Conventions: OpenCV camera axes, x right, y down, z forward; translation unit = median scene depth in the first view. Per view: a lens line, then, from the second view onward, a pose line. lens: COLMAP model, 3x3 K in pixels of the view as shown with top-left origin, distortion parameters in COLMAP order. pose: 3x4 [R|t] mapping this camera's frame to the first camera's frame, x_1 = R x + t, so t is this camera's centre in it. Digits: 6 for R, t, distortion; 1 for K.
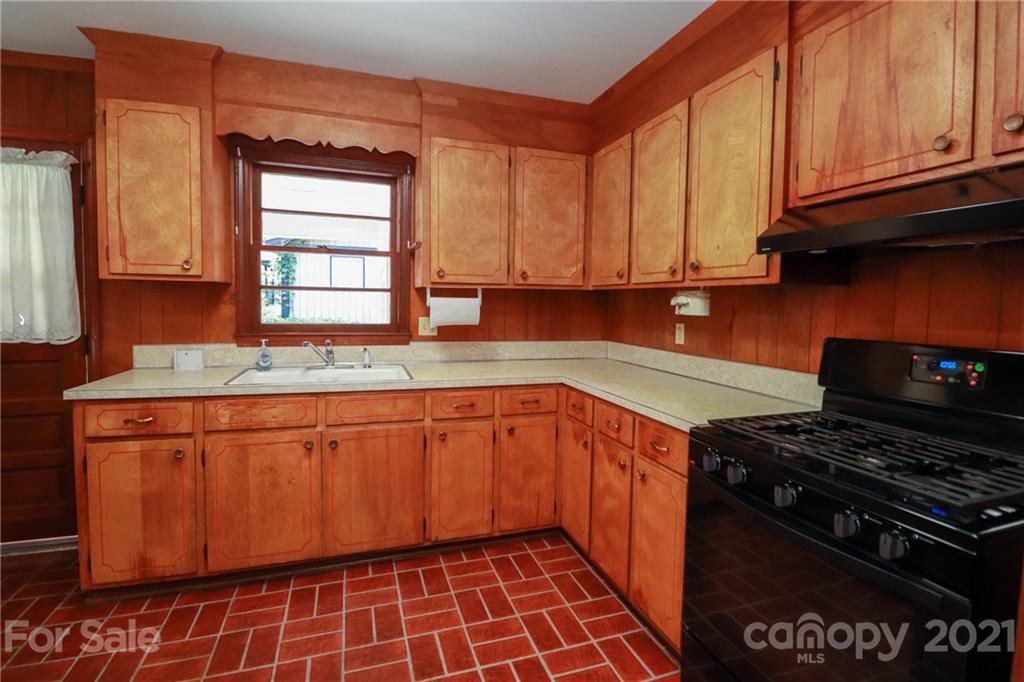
lens RADIAL K [[475.7, 0, 505.8], [0, 475.7, 326.8], [0, 0, 1]] dist [-0.011279, -0.005549]
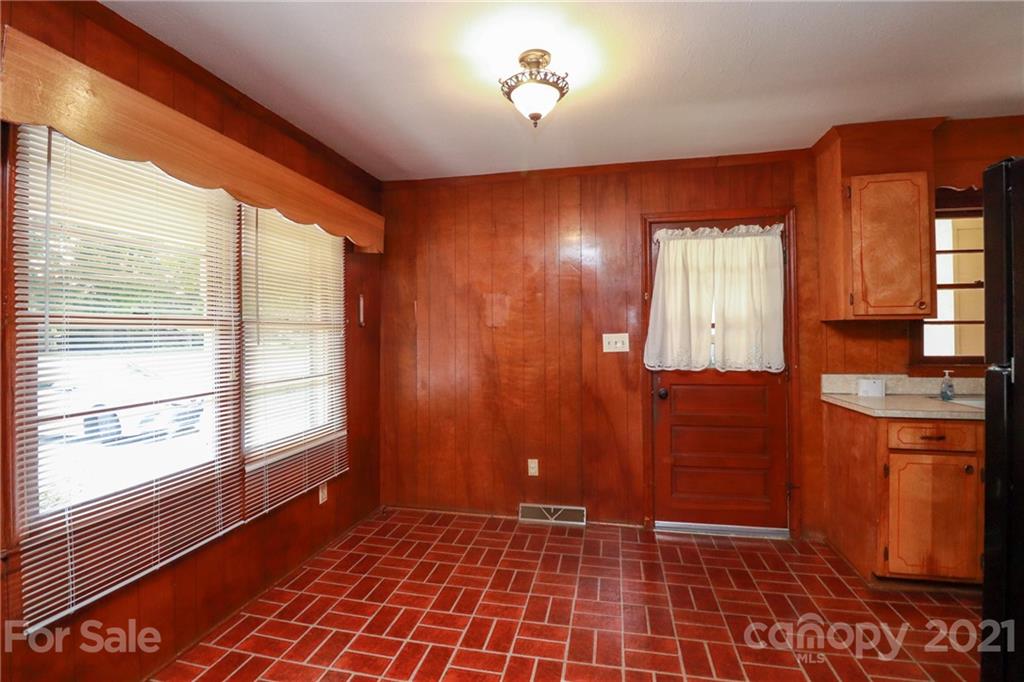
lens RADIAL K [[475.7, 0, 516.3], [0, 475.7, 331.7], [0, 0, 1]] dist [-0.011279, -0.005549]
pose [[0.862815, -0.028380, -0.504722, -0.980888], [-0.002697, 0.998150, -0.060736, 0.006264], [0.505512, 0.053765, 0.861143, -0.510894]]
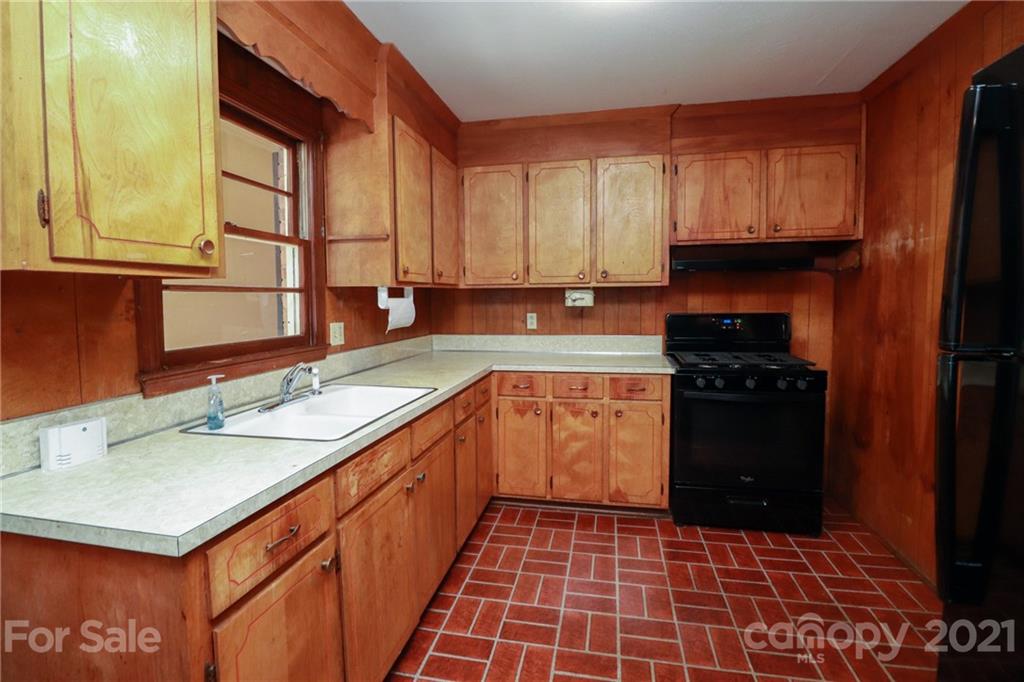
lens RADIAL K [[475.7, 0, 519.9], [0, 475.7, 326.0], [0, 0, 1]] dist [-0.011279, -0.005549]
pose [[0.495010, -0.074757, 0.865665, -0.996736], [0.064505, 0.996704, 0.049188, -0.048090], [-0.866490, 0.031491, 0.498201, 0.444129]]
